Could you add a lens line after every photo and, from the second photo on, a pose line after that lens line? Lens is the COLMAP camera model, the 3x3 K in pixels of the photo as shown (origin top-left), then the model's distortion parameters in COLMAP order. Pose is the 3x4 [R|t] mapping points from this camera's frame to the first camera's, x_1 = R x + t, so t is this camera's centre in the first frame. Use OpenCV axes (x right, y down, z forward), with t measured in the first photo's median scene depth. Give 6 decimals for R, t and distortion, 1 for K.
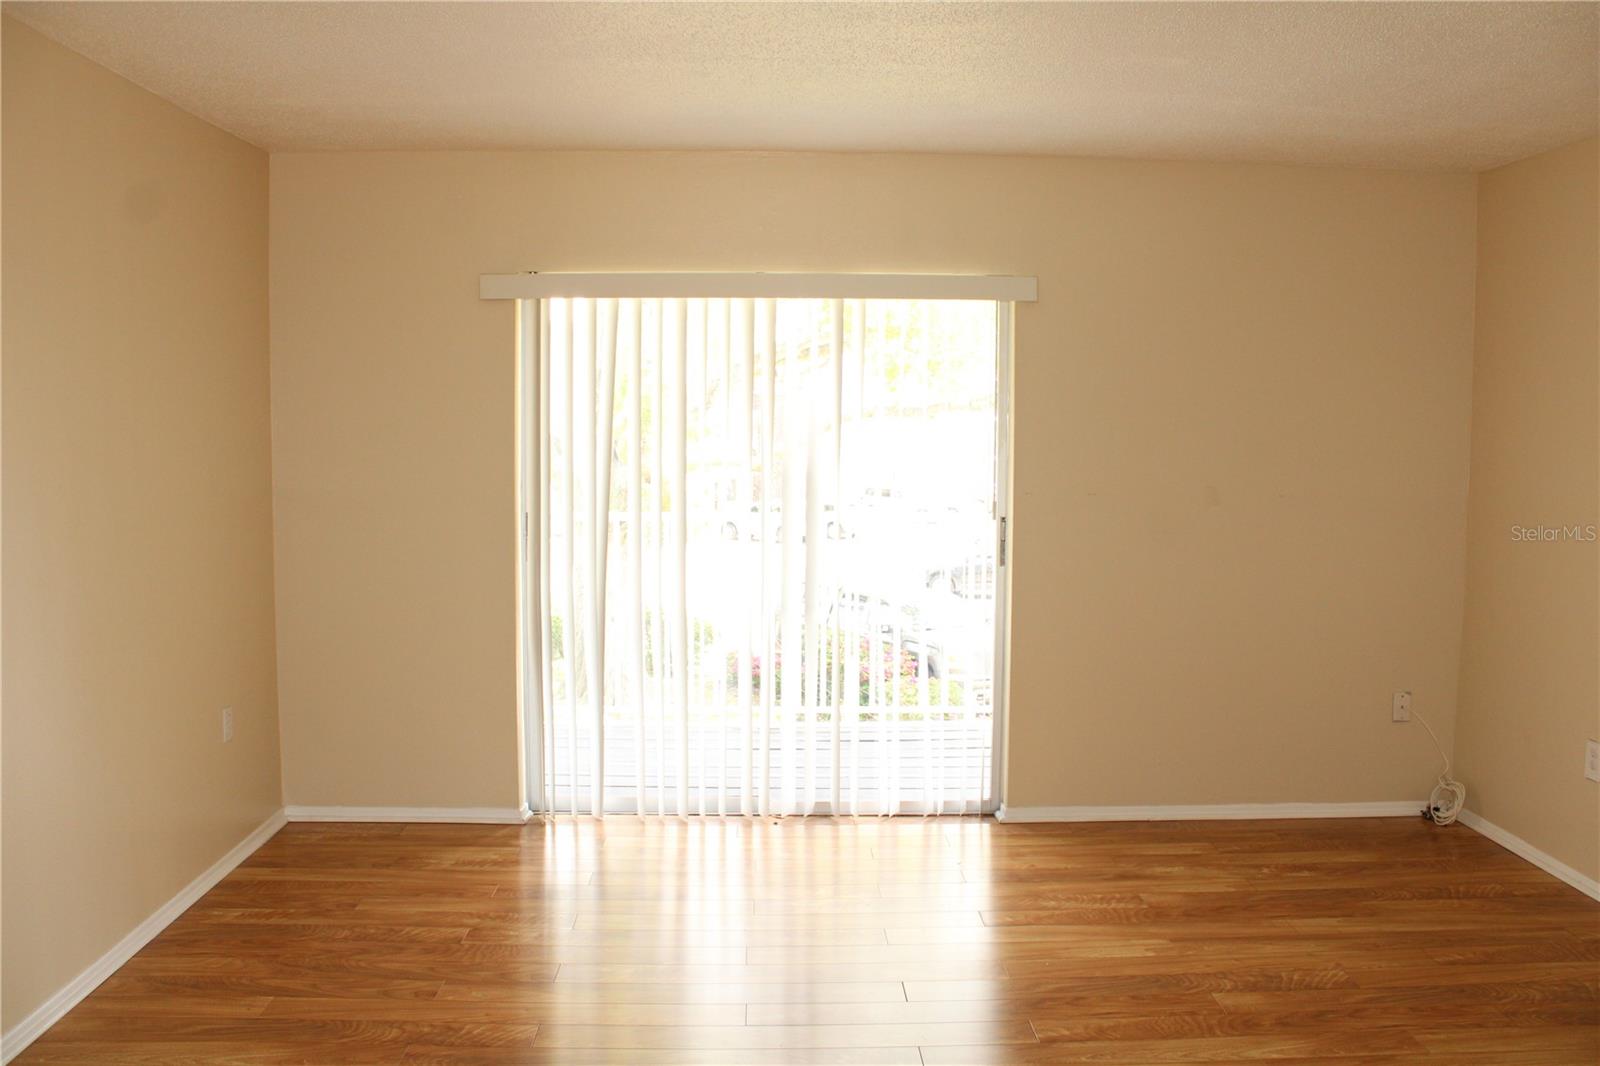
lens RADIAL K [[1338.6, 0, 796.9], [0, 1338.6, 528.6], [0, 0, 1]] dist [-0.165074, 0.129536]
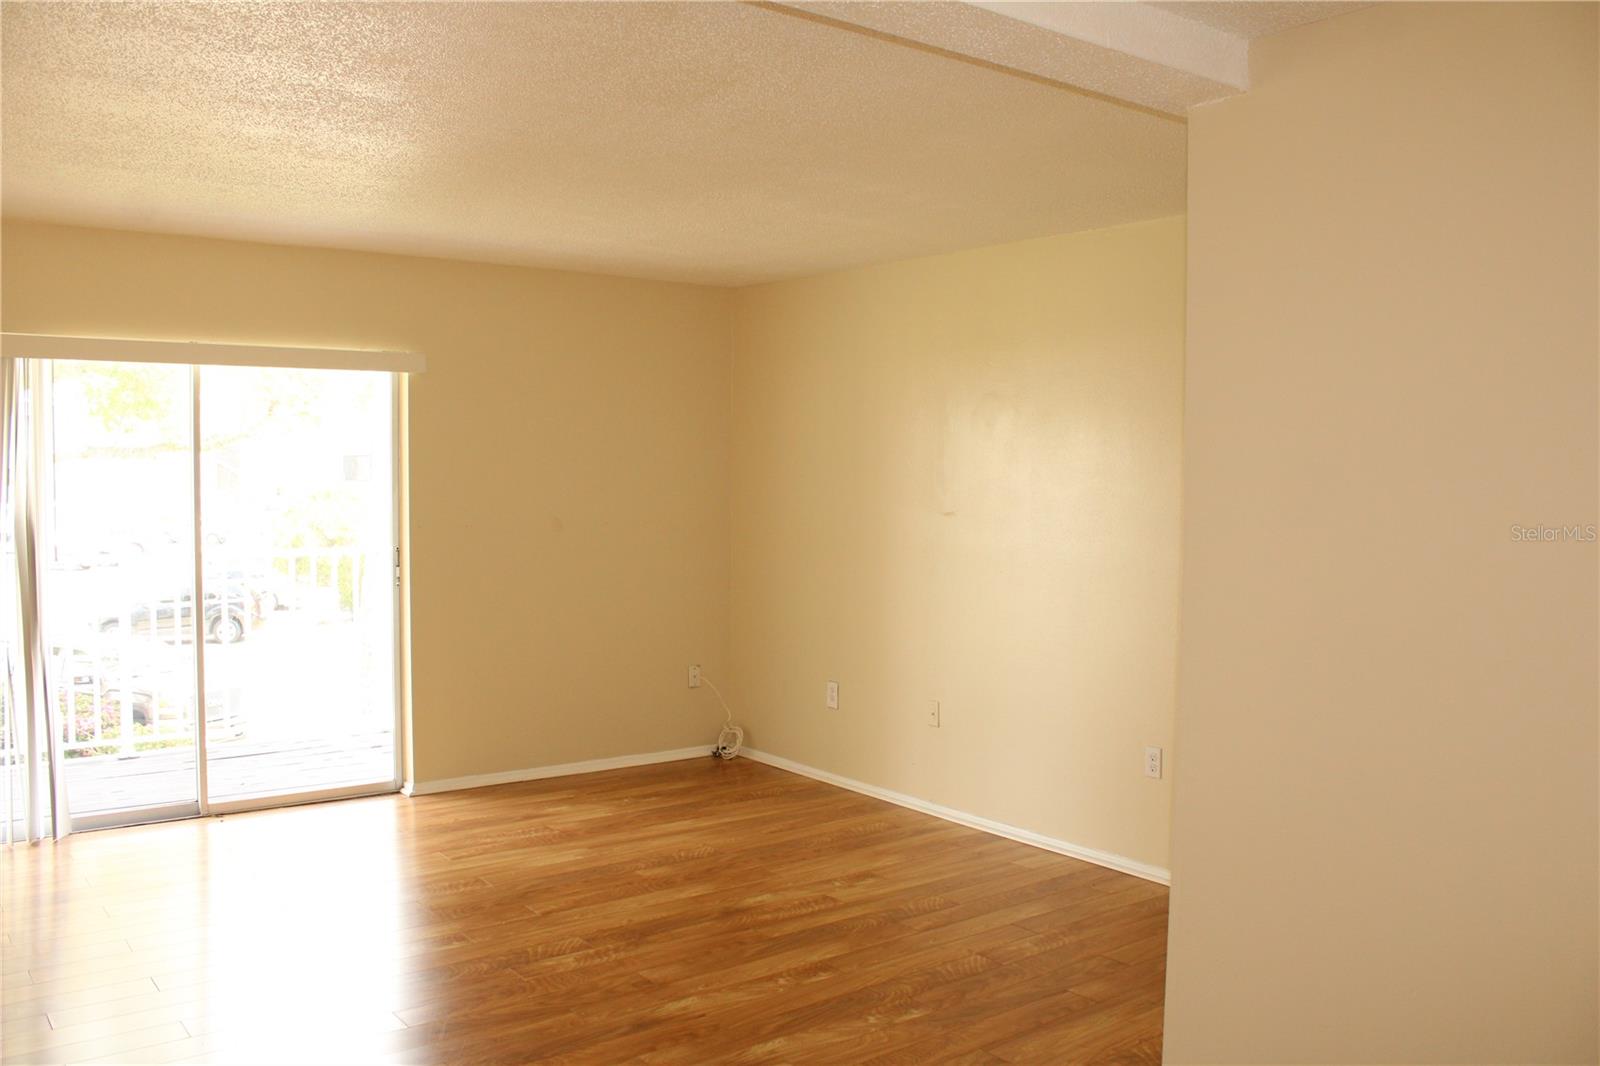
lens RADIAL K [[1338.6, 0, 796.9], [0, 1338.6, 528.6], [0, 0, 1]] dist [-0.165074, 0.129536]
pose [[0.811683, -0.023316, 0.583633, -0.286143], [0.039495, 0.999107, -0.015013, 0.007547], [-0.582762, 0.035237, 0.811879, -0.227981]]
